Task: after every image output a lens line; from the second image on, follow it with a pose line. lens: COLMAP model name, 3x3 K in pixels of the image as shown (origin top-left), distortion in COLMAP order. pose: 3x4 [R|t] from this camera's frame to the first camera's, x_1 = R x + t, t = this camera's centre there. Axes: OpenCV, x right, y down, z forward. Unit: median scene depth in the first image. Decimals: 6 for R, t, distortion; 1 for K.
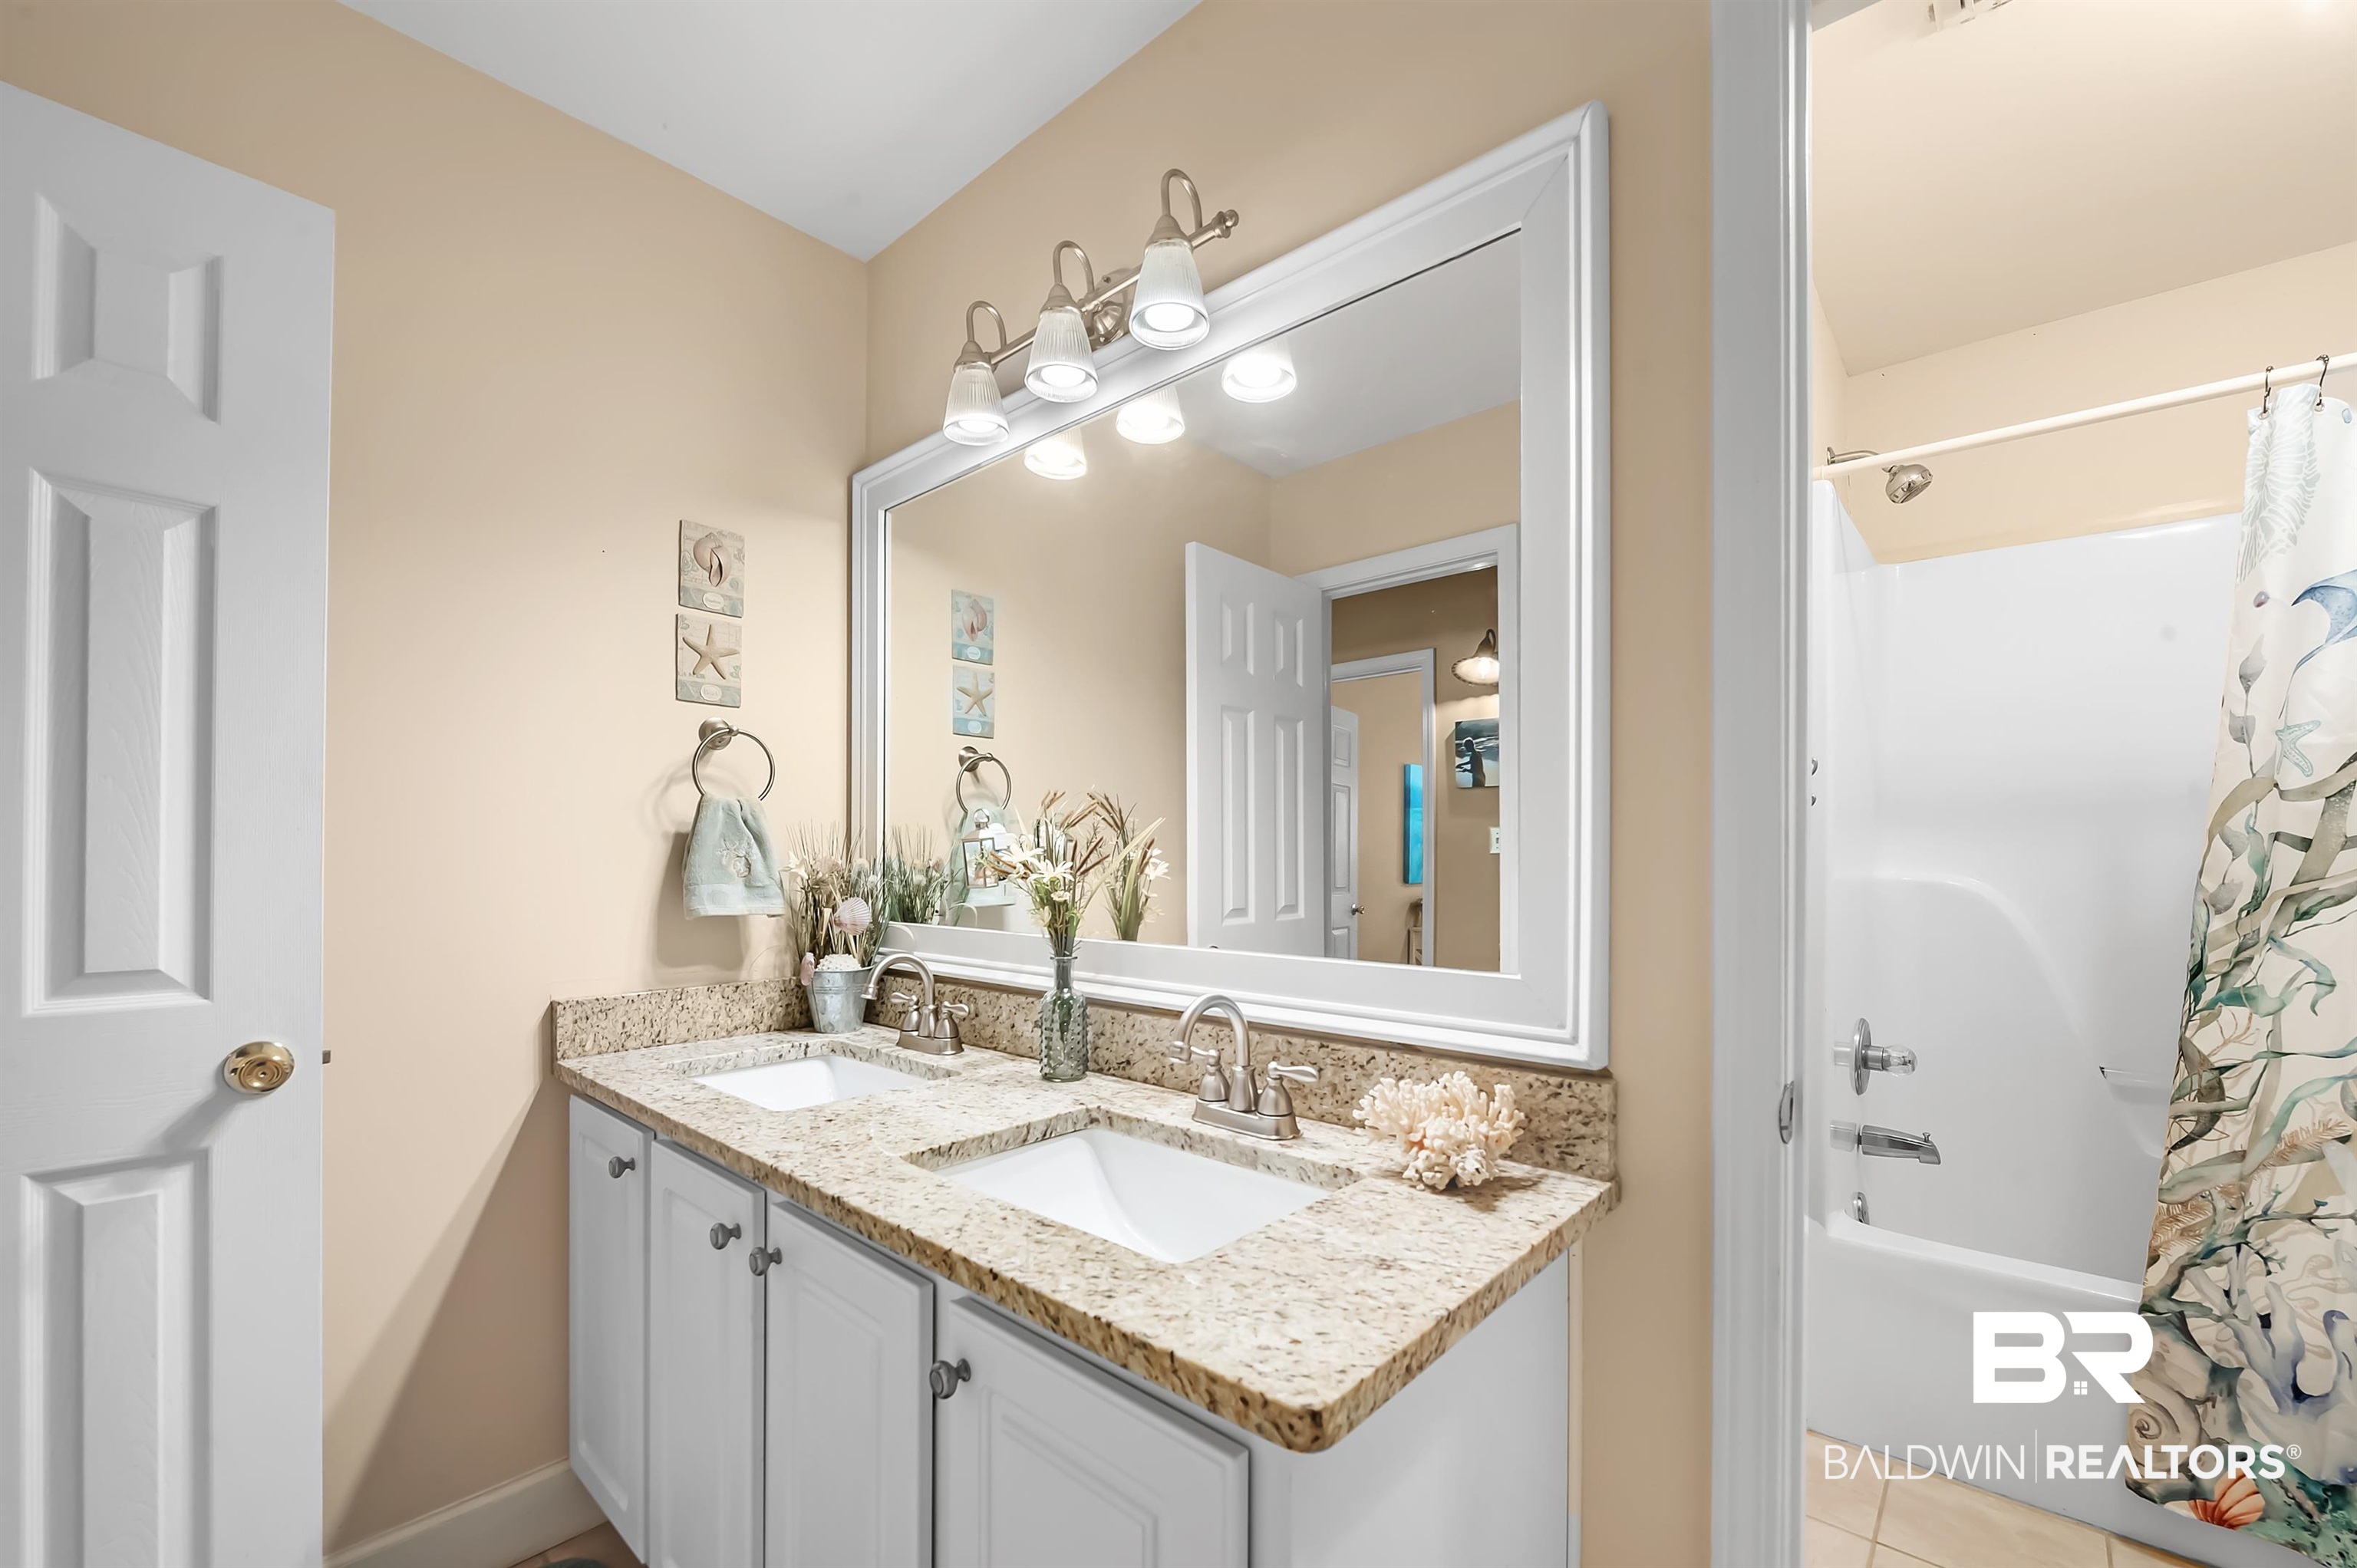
lens RADIAL K [[950.8, 0, 1183.1], [0, 950.8, 857.3], [0, 0, 1]] dist [-0.002524, -0.000708]
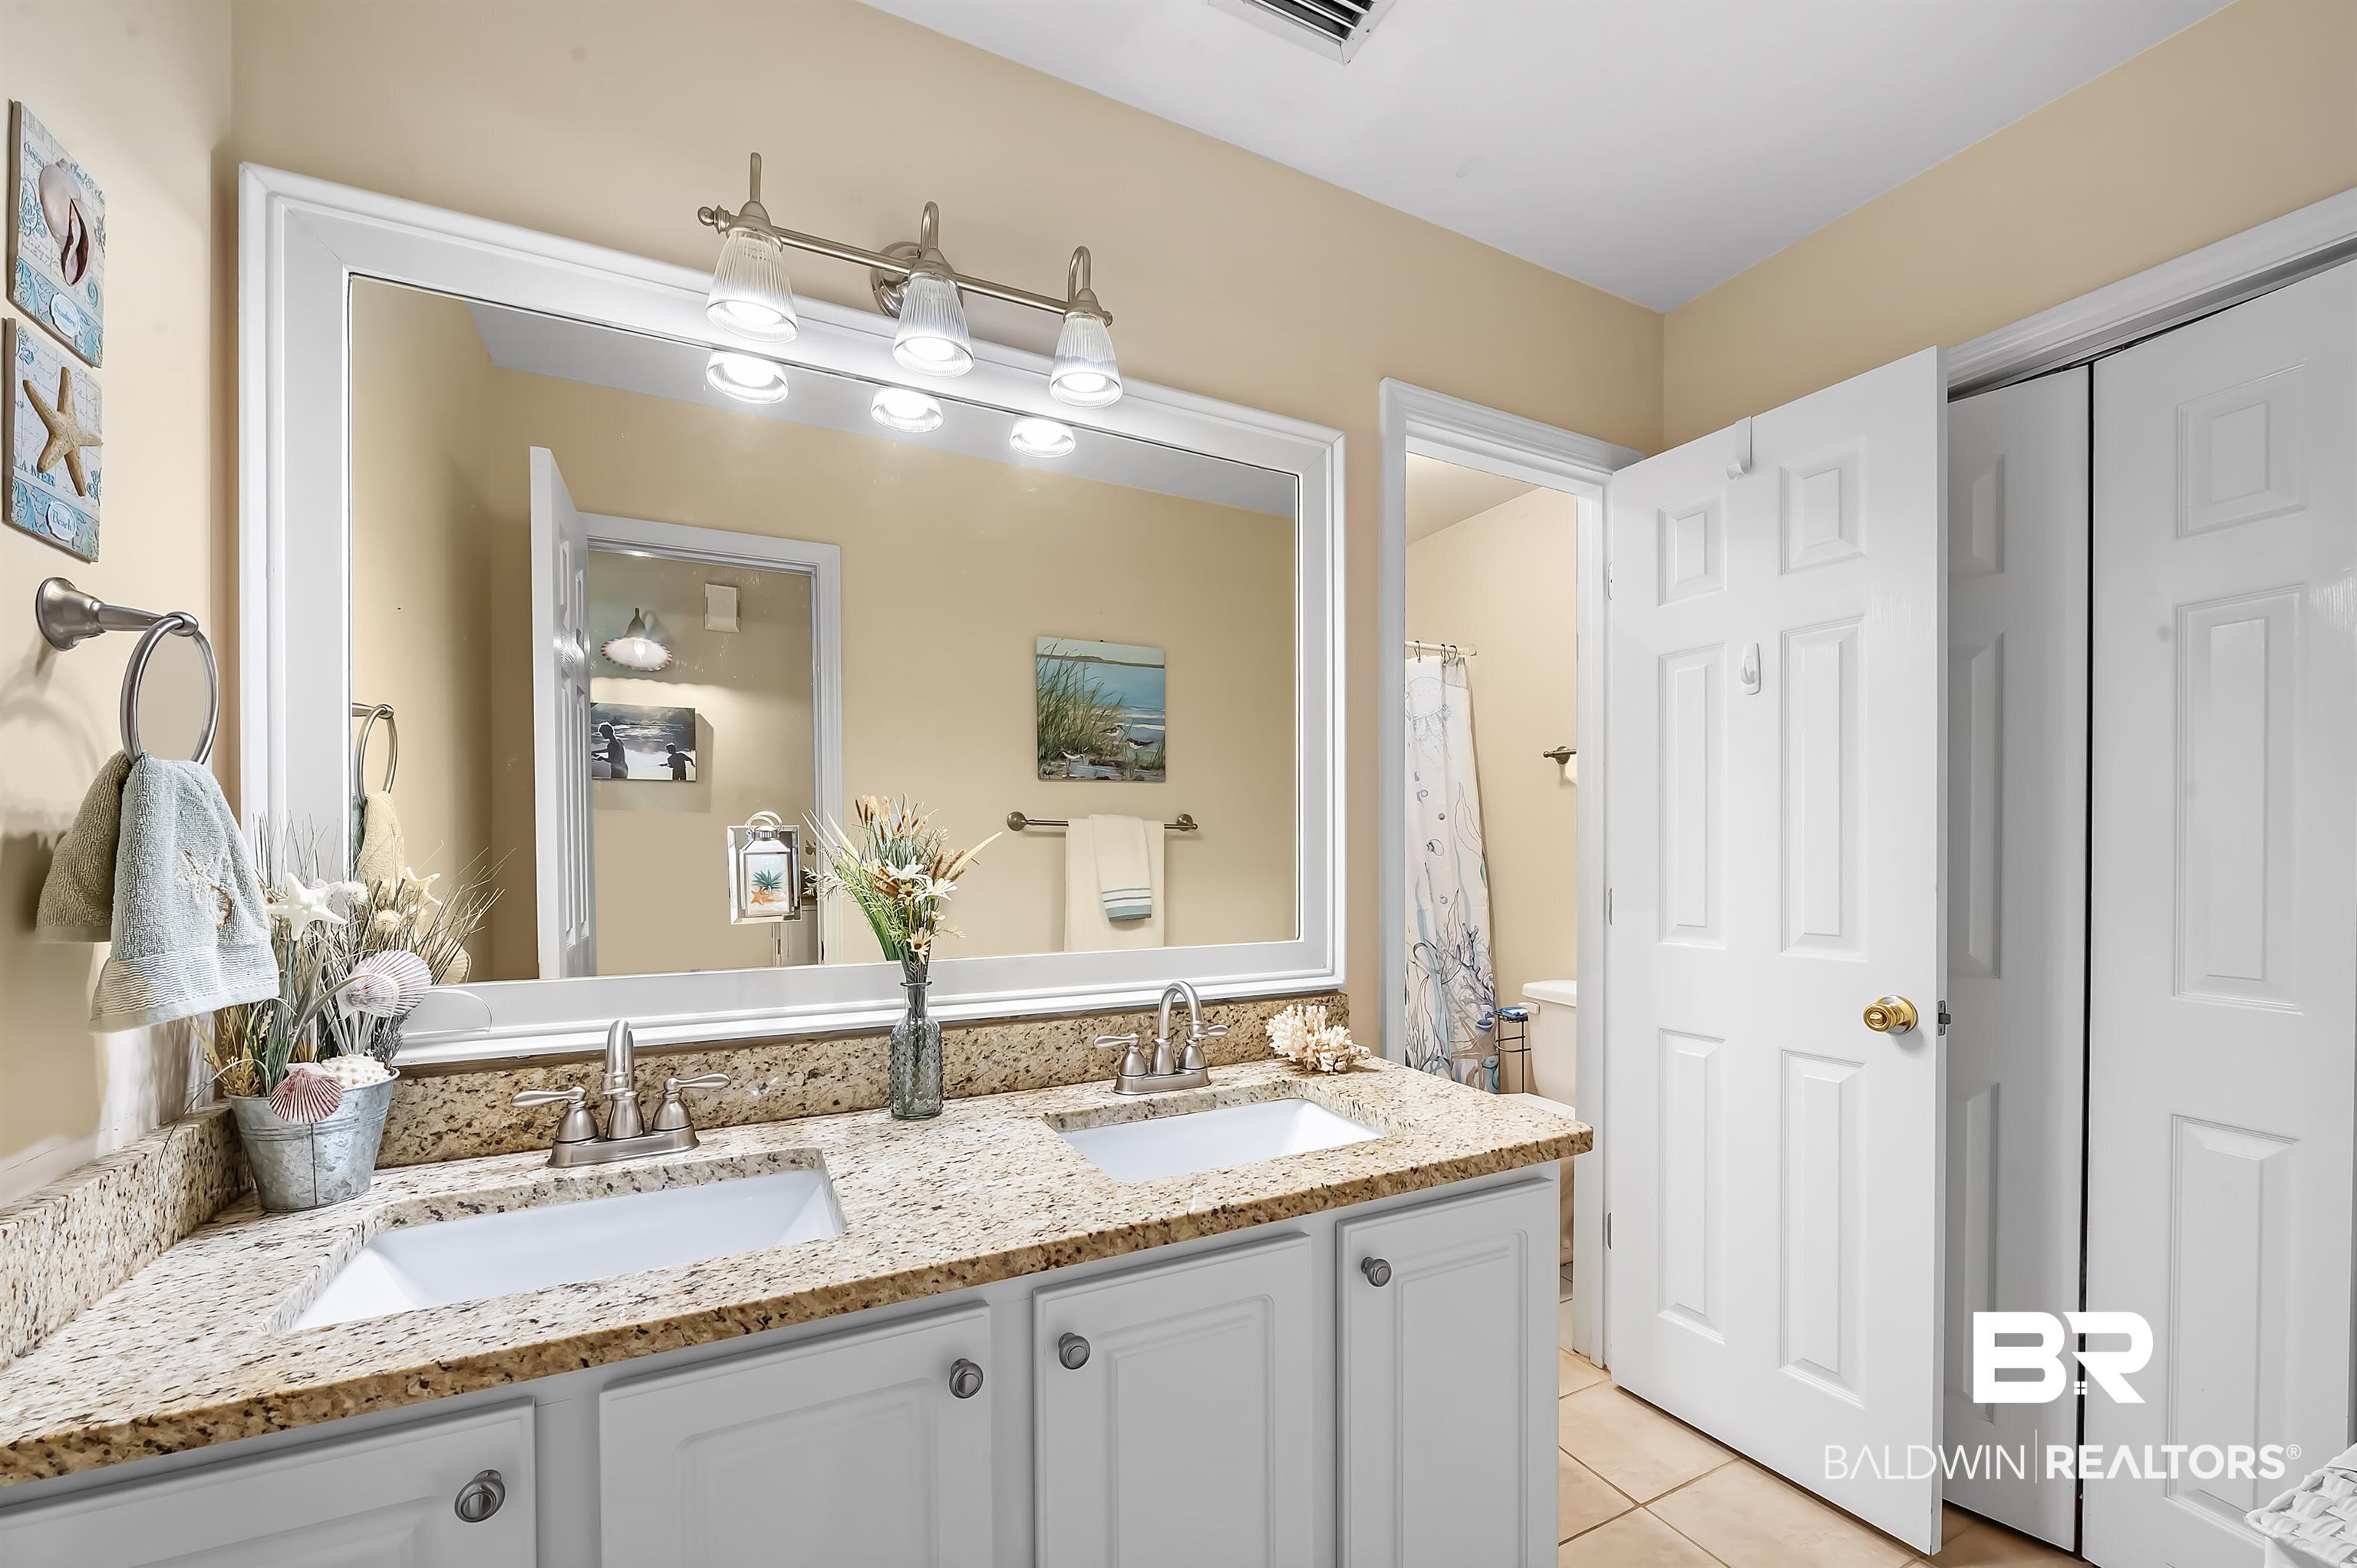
lens RADIAL K [[950.8, 0, 1183.1], [0, 950.8, 857.3], [0, 0, 1]] dist [-0.002524, -0.000708]
pose [[0.360644, -0.012483, 0.932620, -0.888796], [-0.000909, 0.999905, 0.013735, -0.029055], [-0.932703, -0.005801, 0.360598, 0.433306]]
